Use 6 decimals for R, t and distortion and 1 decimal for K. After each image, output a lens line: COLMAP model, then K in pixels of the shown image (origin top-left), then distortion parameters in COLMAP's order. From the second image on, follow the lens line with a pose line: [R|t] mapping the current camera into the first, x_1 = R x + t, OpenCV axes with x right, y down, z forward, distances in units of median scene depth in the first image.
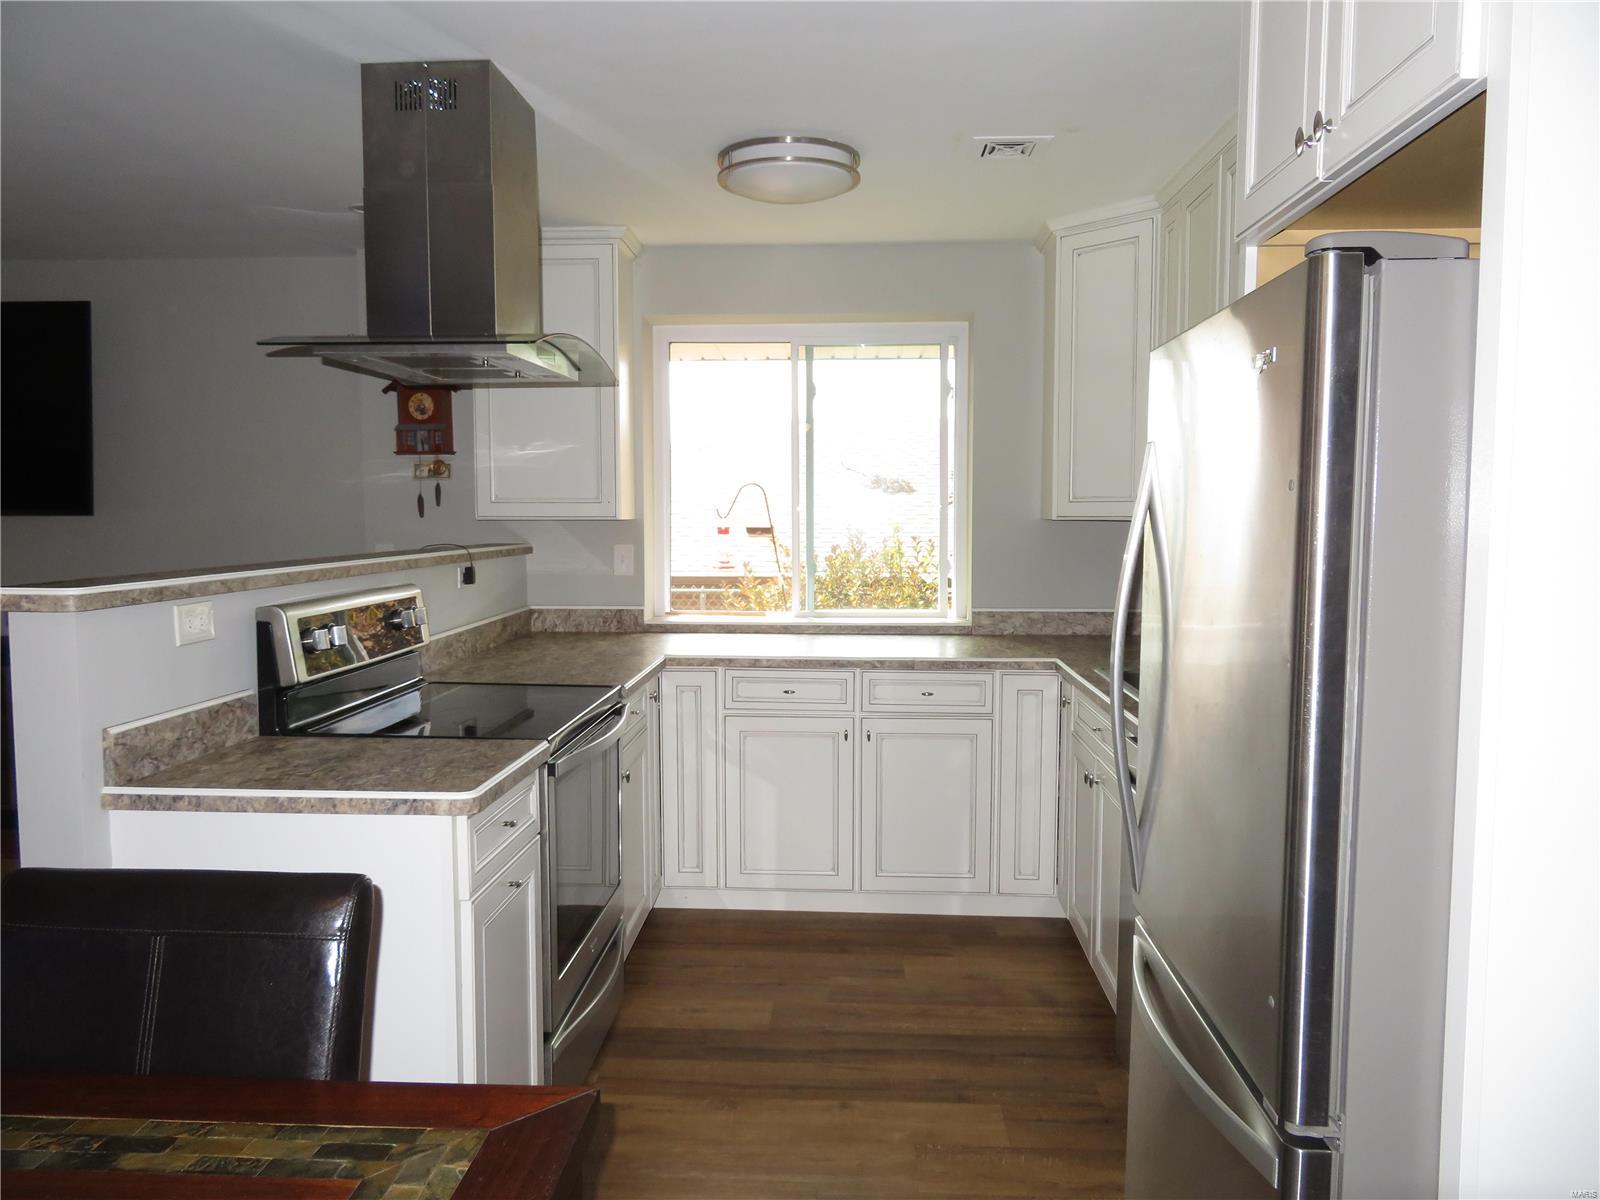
lens RADIAL K [[1129.3, 0, 797.3], [0, 1129.3, 604.0], [0, 0, 1]] dist [-0.014011, 0.003332]
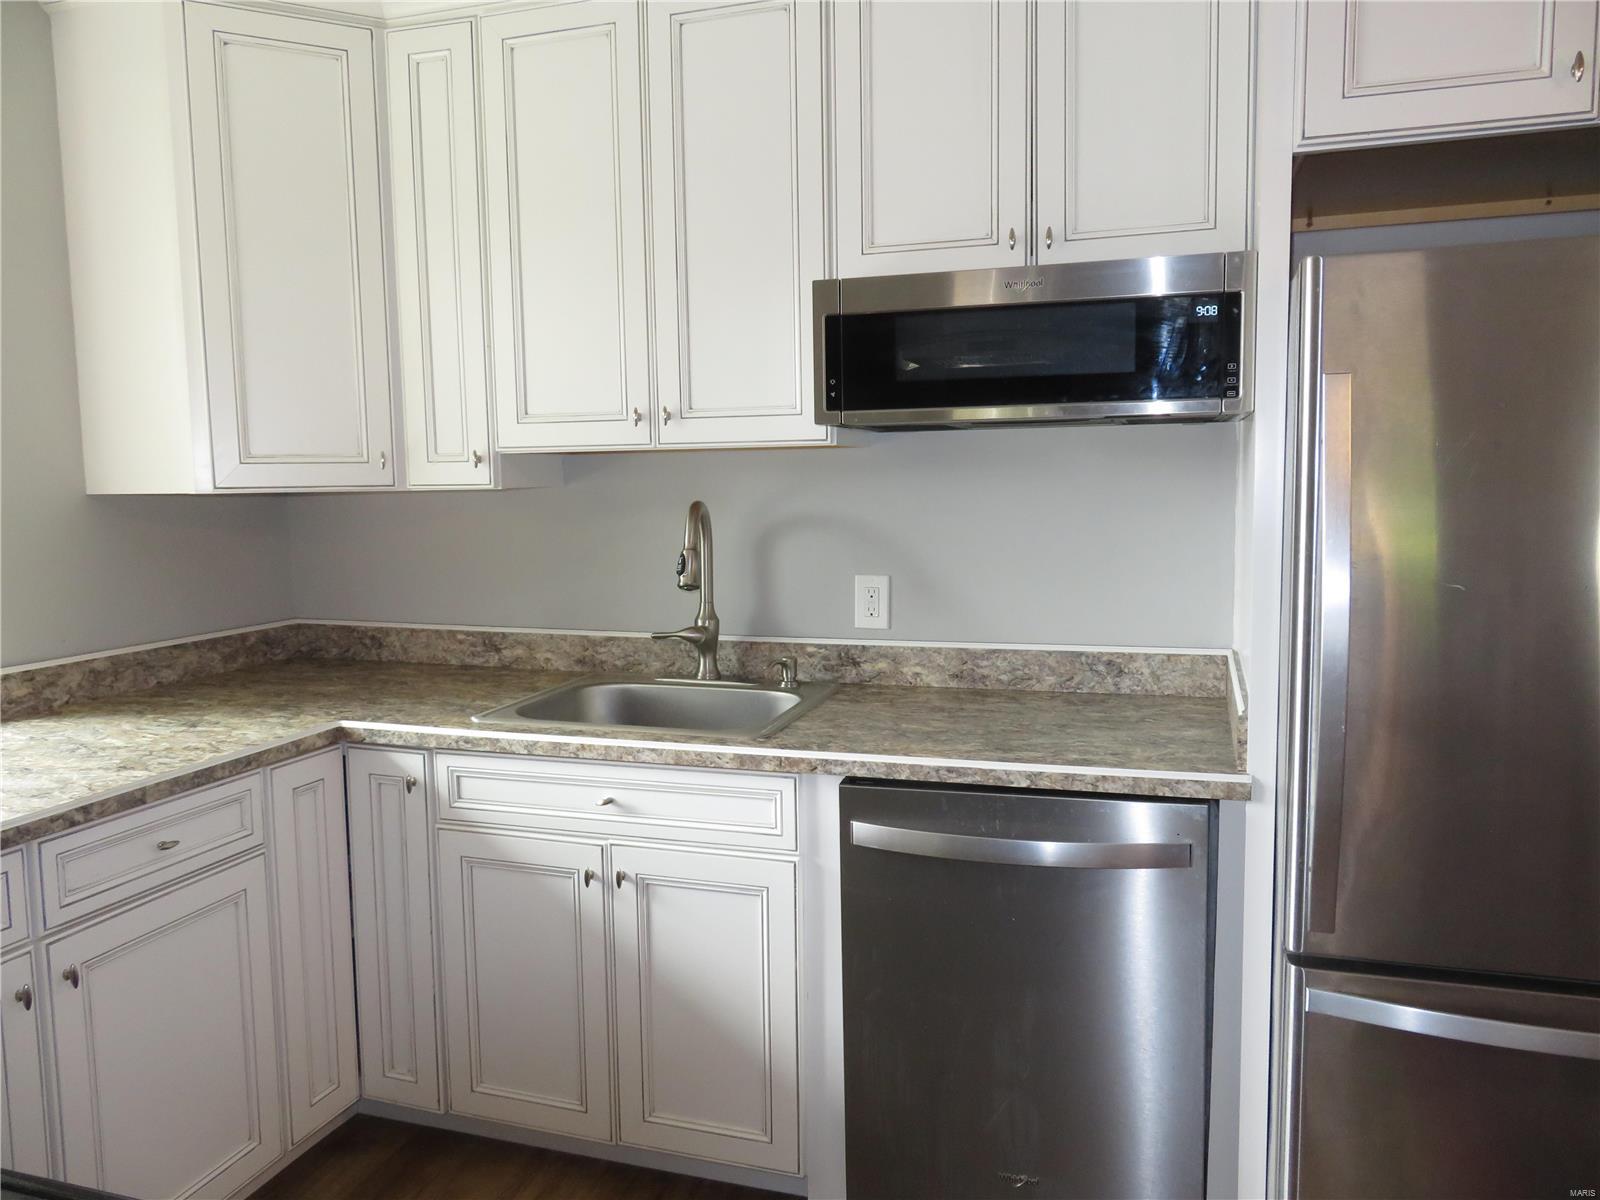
lens RADIAL K [[1129.3, 0, 794.2], [0, 1129.3, 603.3], [0, 0, 1]] dist [-0.014011, 0.003332]
pose [[0.247558, -0.106654, 0.962985, -0.290331], [0.088555, 0.992253, 0.087130, -0.046283], [-0.964818, 0.063707, 0.255085, 0.615258]]
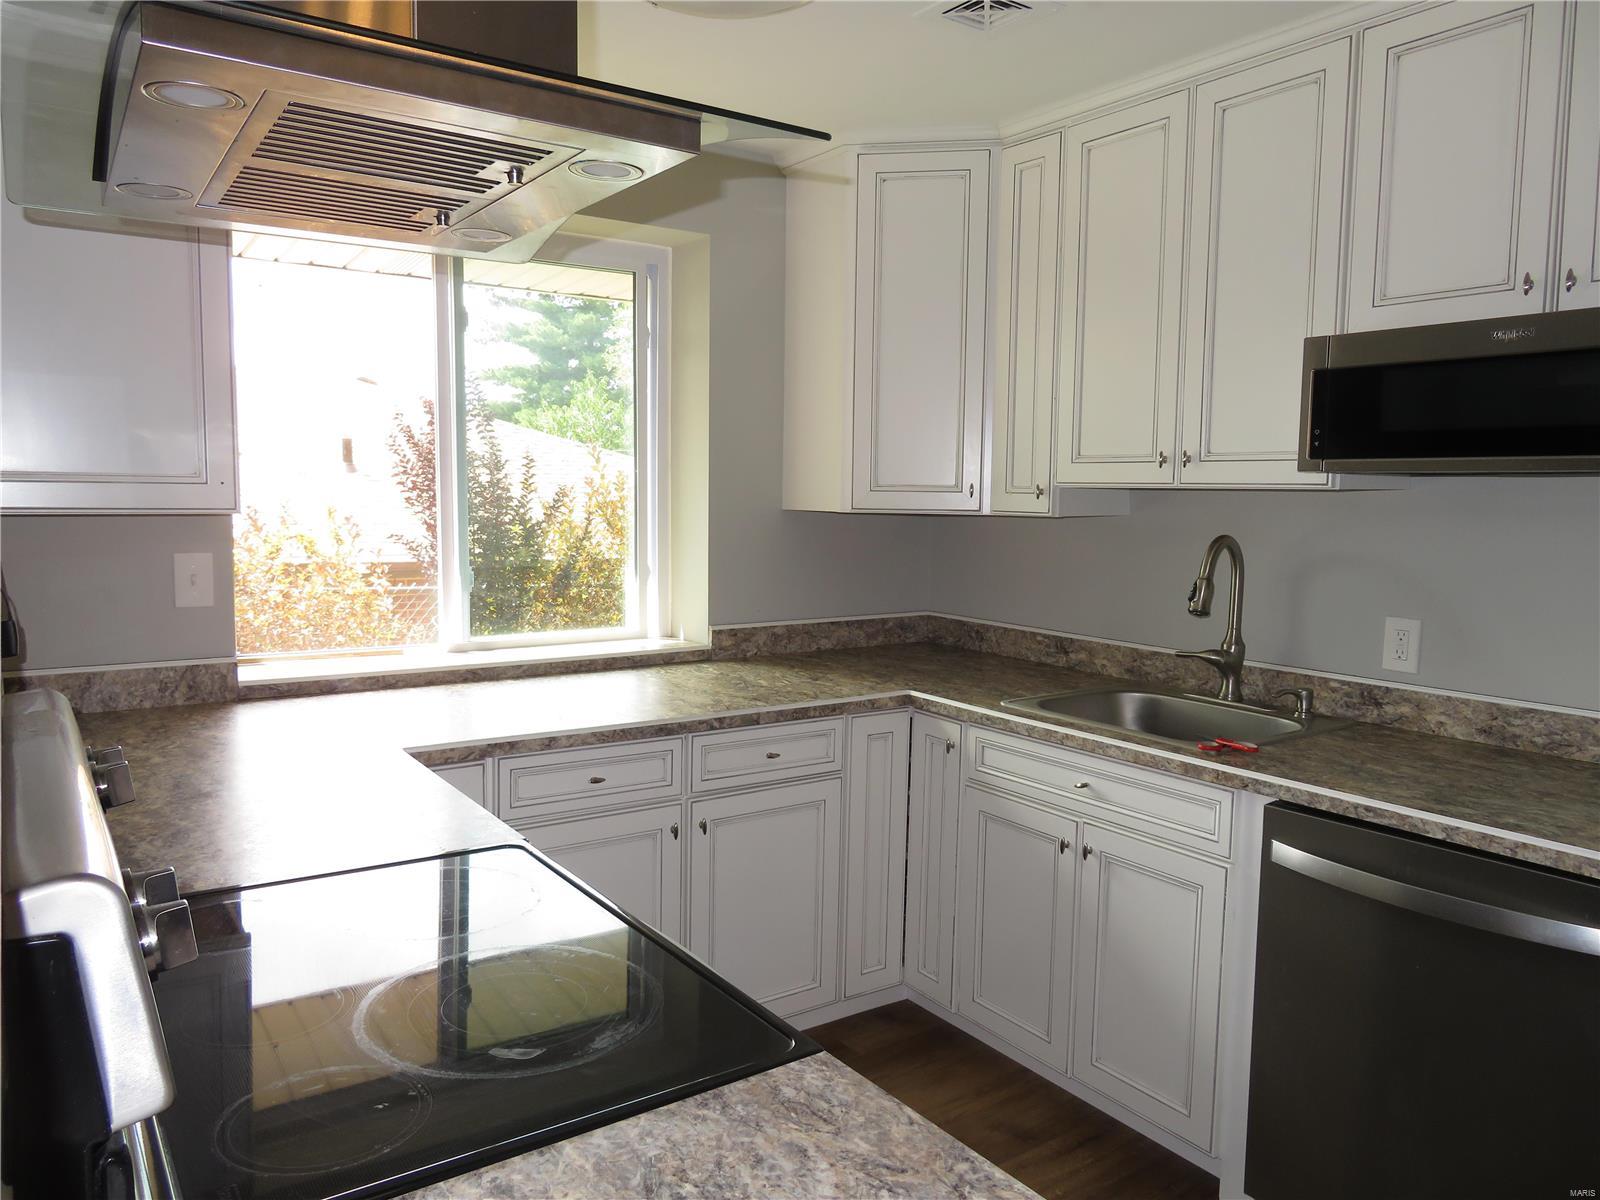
lens RADIAL K [[1129.3, 0, 796.8], [0, 1129.3, 601.5], [0, 0, 1]] dist [-0.014011, 0.003332]
pose [[0.788822, -0.050098, 0.612577, -0.320317], [0.034450, 0.998710, 0.037314, -0.047124], [-0.613656, -0.008330, 0.789530, 0.428949]]
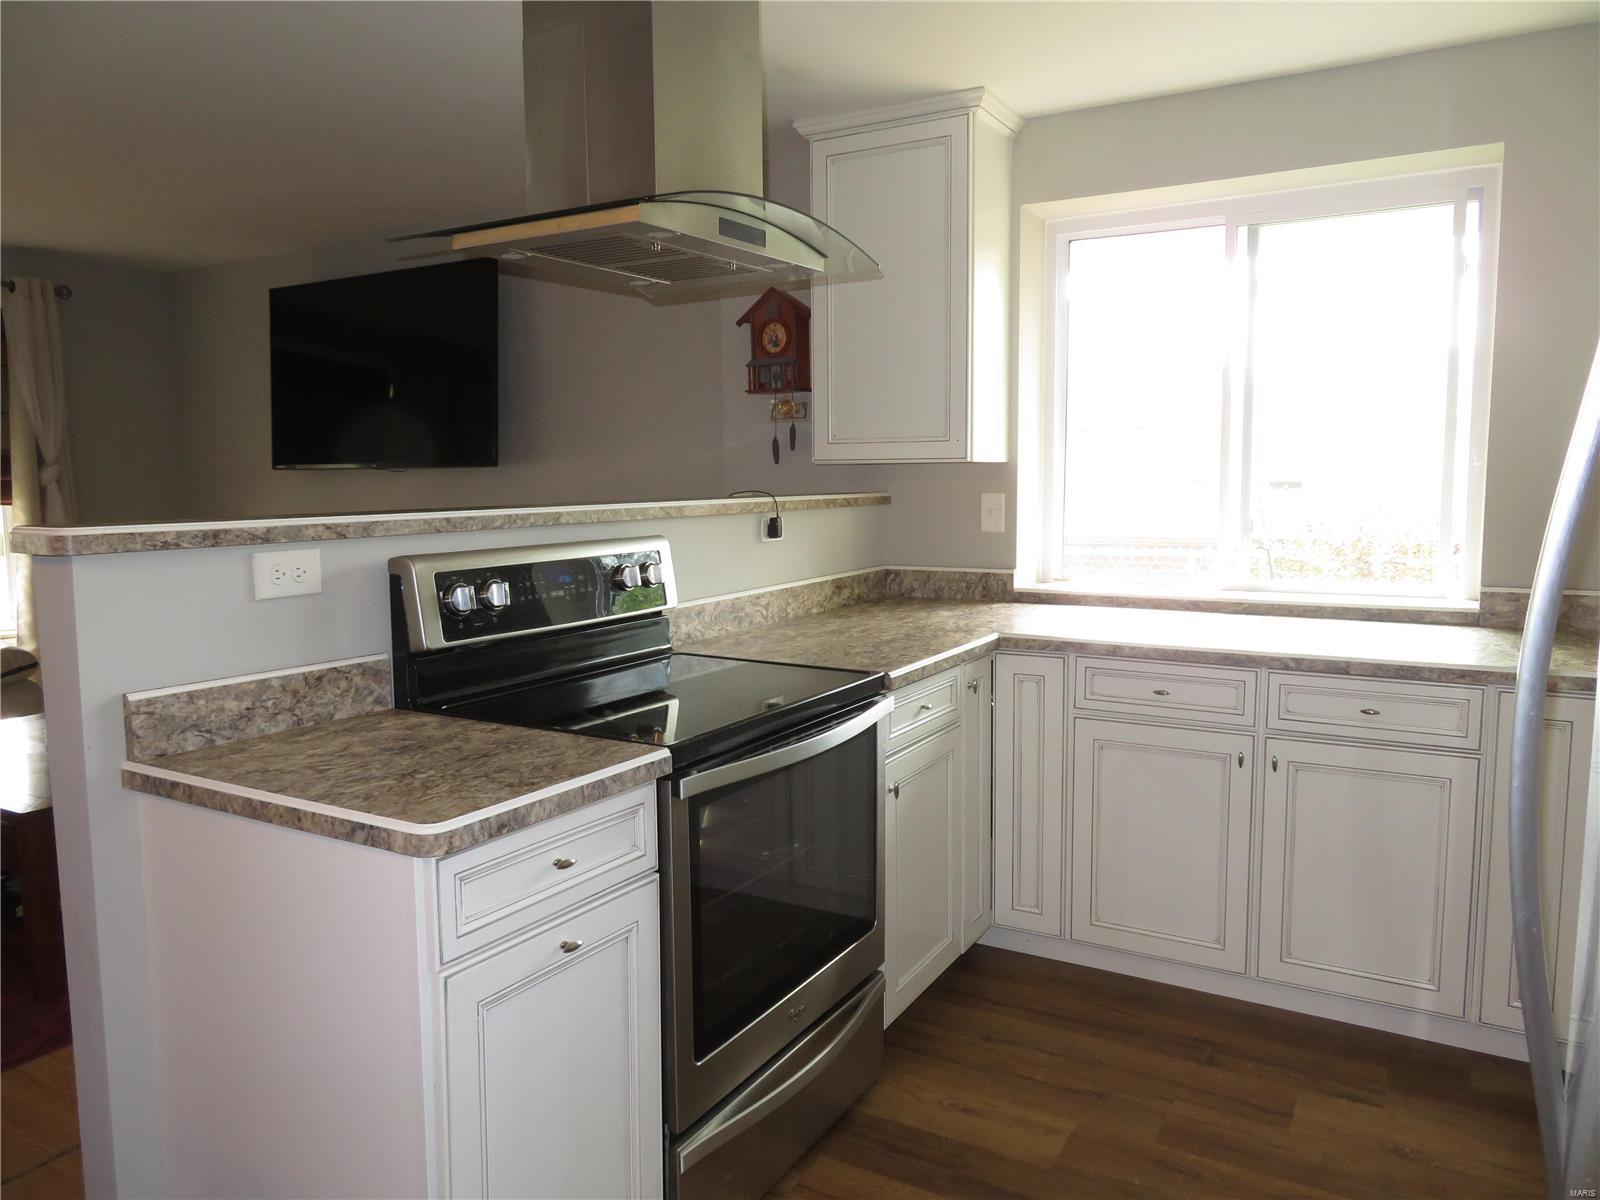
lens RADIAL K [[1129.3, 0, 797.6], [0, 1129.3, 606.0], [0, 0, 1]] dist [-0.014011, 0.003332]
pose [[0.886812, 0.044169, -0.460015, 0.121353], [-0.027072, 0.998678, 0.043700, -0.003893], [0.461336, -0.026301, 0.886835, 0.252893]]
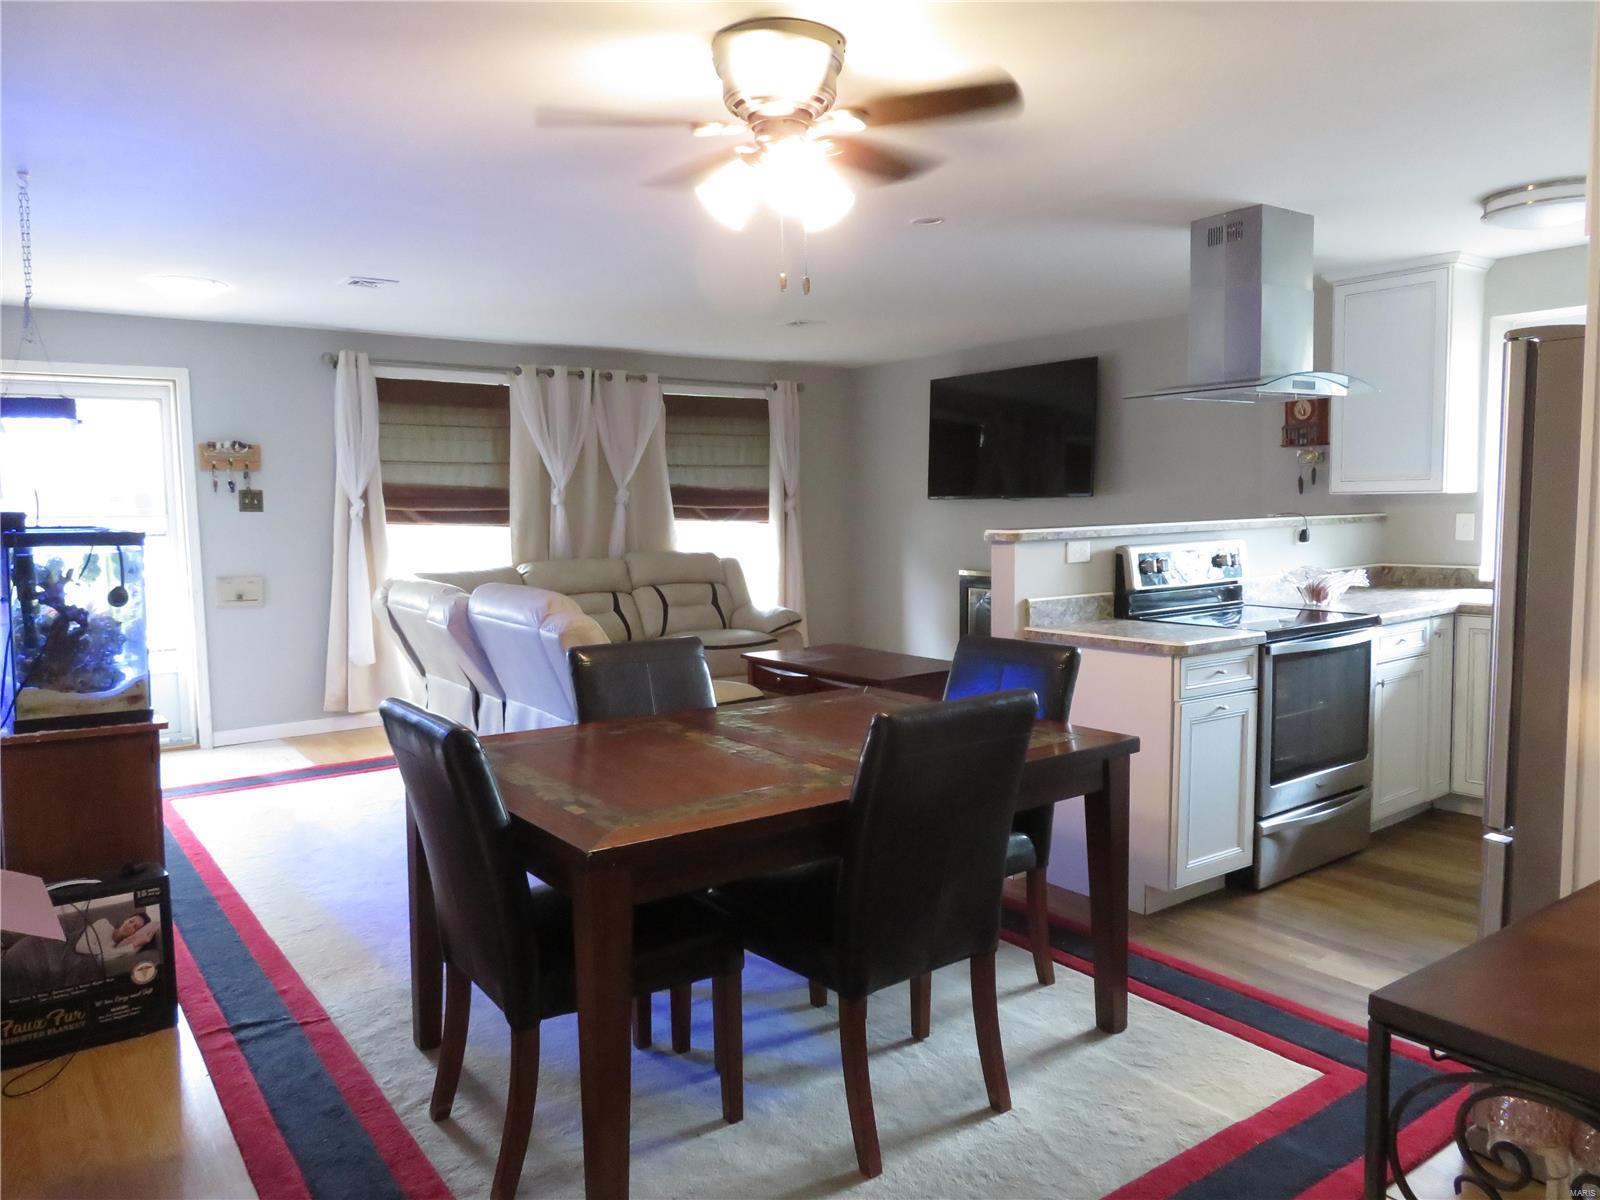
lens RADIAL K [[1129.3, 0, 798.2], [0, 1129.3, 606.0], [0, 0, 1]] dist [-0.014011, 0.003332]
pose [[0.630571, 0.056641, -0.774062, 0.391434], [-0.039877, 0.998381, 0.040571, 0.029407], [0.775106, 0.005285, 0.631809, -0.347440]]
